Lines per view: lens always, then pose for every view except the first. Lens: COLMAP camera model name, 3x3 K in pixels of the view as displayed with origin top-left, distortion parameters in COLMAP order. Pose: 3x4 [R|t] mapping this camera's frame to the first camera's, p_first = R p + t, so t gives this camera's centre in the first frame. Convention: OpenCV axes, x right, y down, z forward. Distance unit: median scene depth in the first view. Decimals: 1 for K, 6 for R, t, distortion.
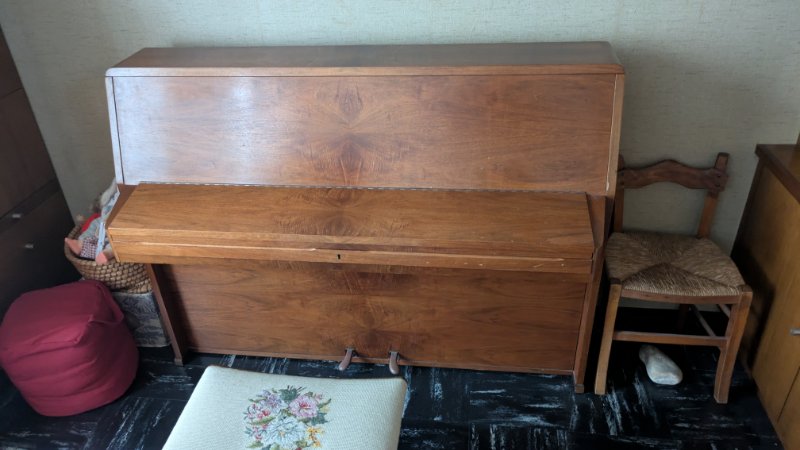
lens RADIAL K [[594.8, 0, 400.0], [0, 594.8, 225.0], [0, 0, 1]] dist [0.000722, -0.000243]
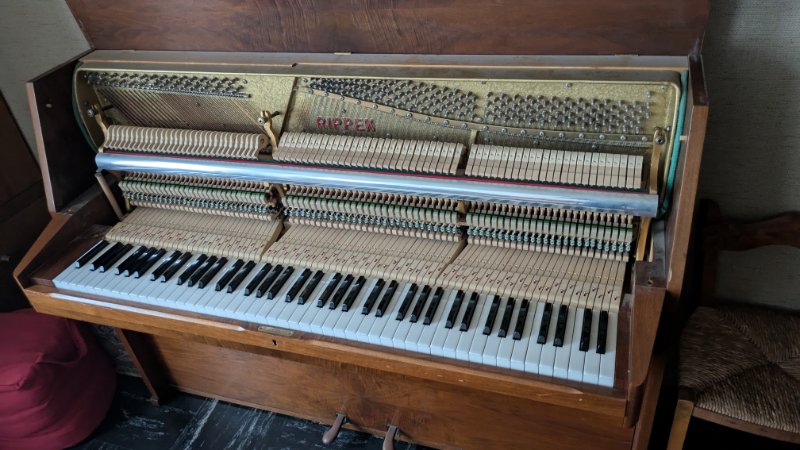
lens RADIAL K [[607.8, 0, 400.0], [0, 607.8, 225.0], [0, 0, 1]] dist [-0.002901, -0.003268]
pose [[0.980799, 0.059852, -0.185610, 0.140887], [-0.046723, 0.996139, 0.074322, -0.120739], [0.189342, -0.064223, 0.979809, 0.237567]]
